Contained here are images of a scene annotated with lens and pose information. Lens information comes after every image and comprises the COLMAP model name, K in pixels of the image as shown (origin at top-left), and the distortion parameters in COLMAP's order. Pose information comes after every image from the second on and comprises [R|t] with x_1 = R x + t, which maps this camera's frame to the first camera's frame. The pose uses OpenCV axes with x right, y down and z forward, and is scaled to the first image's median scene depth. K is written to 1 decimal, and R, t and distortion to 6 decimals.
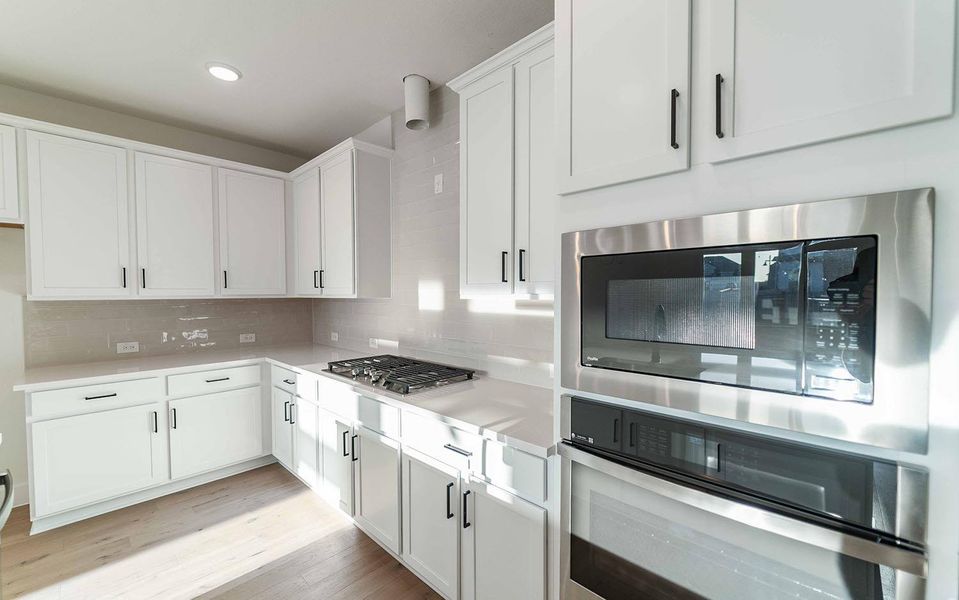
lens RADIAL K [[385.4, 0, 480.7], [0, 385.4, 303.1], [0, 0, 1]] dist [0.008471, -0.005252]
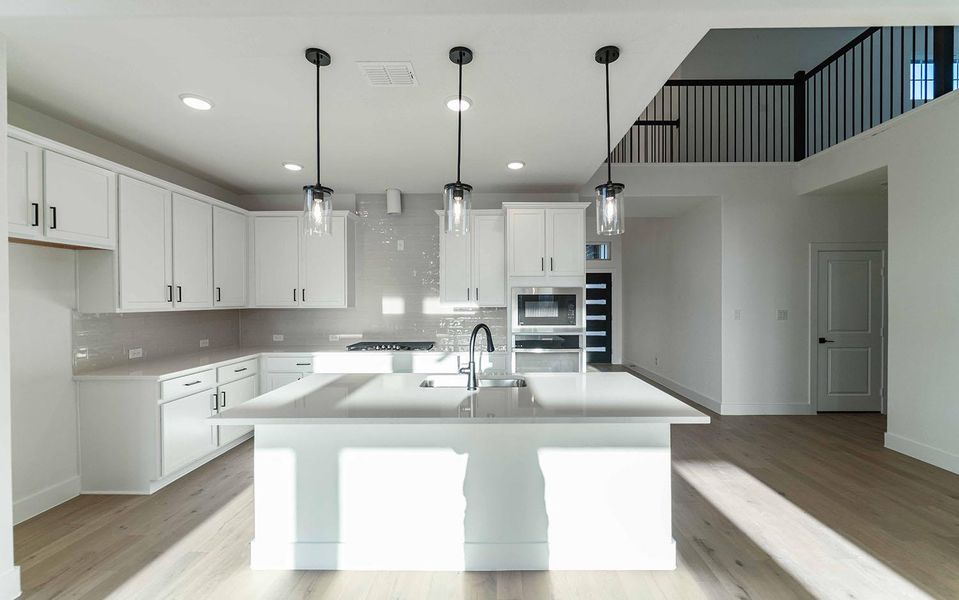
lens RADIAL K [[391.6, 0, 492.4], [0, 391.6, 306.6], [0, 0, 1]] dist [-0.000947, -0.001982]
pose [[0.725315, -0.010169, 0.688342, -1.018465], [0.018521, 0.999817, -0.004745, 0.001217], [-0.688168, 0.016190, 0.725371, -0.619263]]
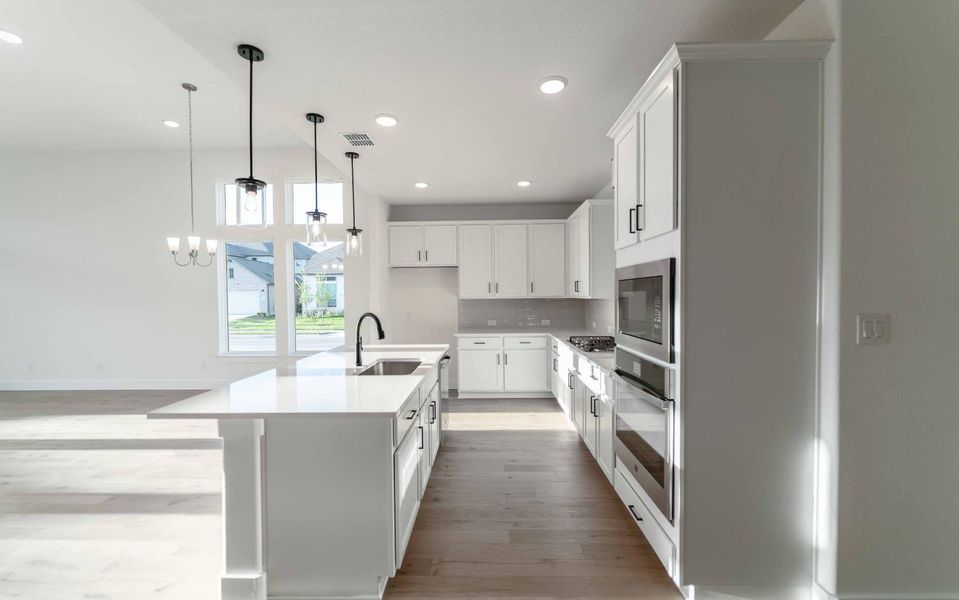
lens RADIAL K [[385.4, 0, 480.7], [0, 385.4, 303.1], [0, 0, 1]] dist [0.008471, -0.005252]
pose [[0.674017, 0.014897, -0.738565, 0.549580], [-0.012605, 0.999883, 0.008664, -0.002913], [0.738608, 0.003470, 0.674126, -0.408710]]
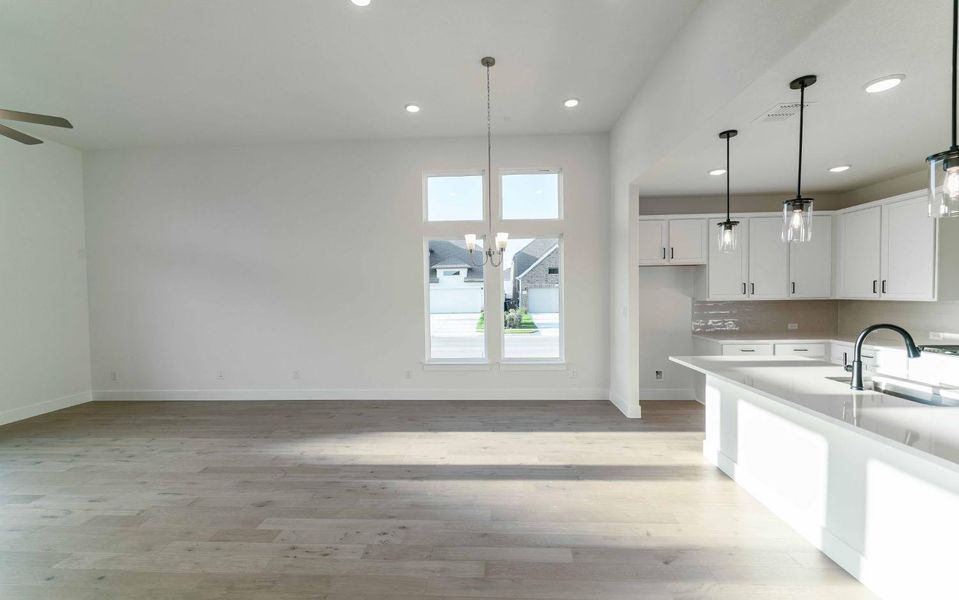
lens RADIAL K [[385.4, 0, 480.7], [0, 385.4, 303.1], [0, 0, 1]] dist [0.008471, -0.005252]
pose [[0.656811, 0.016540, -0.753874, -0.354930], [-0.007707, 0.999854, 0.015223, -0.014824], [0.754016, -0.004188, 0.656843, -1.126684]]
